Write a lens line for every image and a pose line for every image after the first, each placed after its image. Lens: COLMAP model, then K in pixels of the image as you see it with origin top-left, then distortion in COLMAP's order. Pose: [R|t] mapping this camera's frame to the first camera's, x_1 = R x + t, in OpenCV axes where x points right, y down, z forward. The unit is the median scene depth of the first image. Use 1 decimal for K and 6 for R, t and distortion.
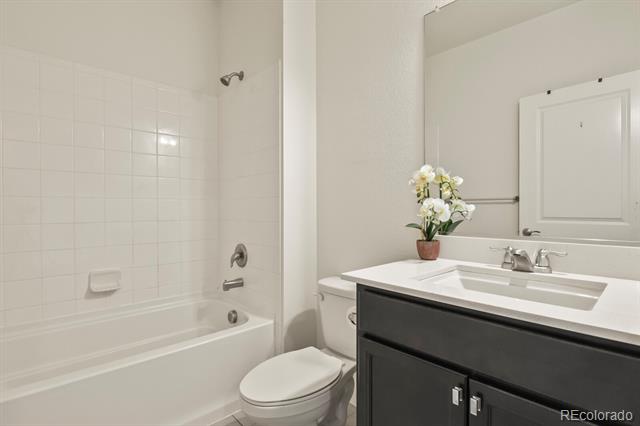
lens RADIAL K [[314.5, 0, 326.2], [0, 314.5, 211.0], [0, 0, 1]] dist [-0.013040, -0.002127]
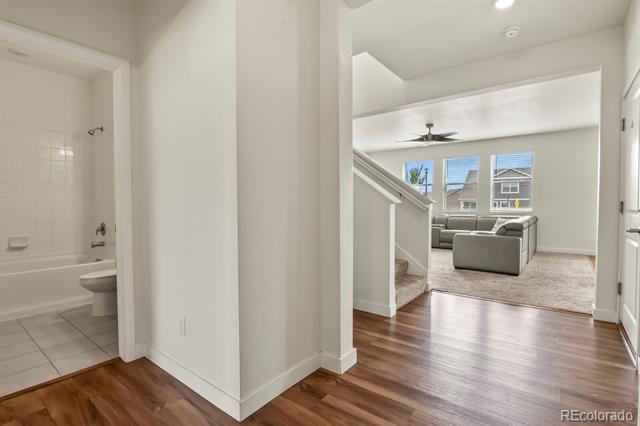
lens RADIAL K [[314.5, 0, 316.8], [0, 314.5, 216.3], [0, 0, 1]] dist [-0.013040, -0.002127]
pose [[0.985908, 0.010908, 0.166933, 0.657855], [-0.018149, 0.998957, 0.041909, -0.030089], [-0.166302, -0.044348, 0.985077, -1.000062]]
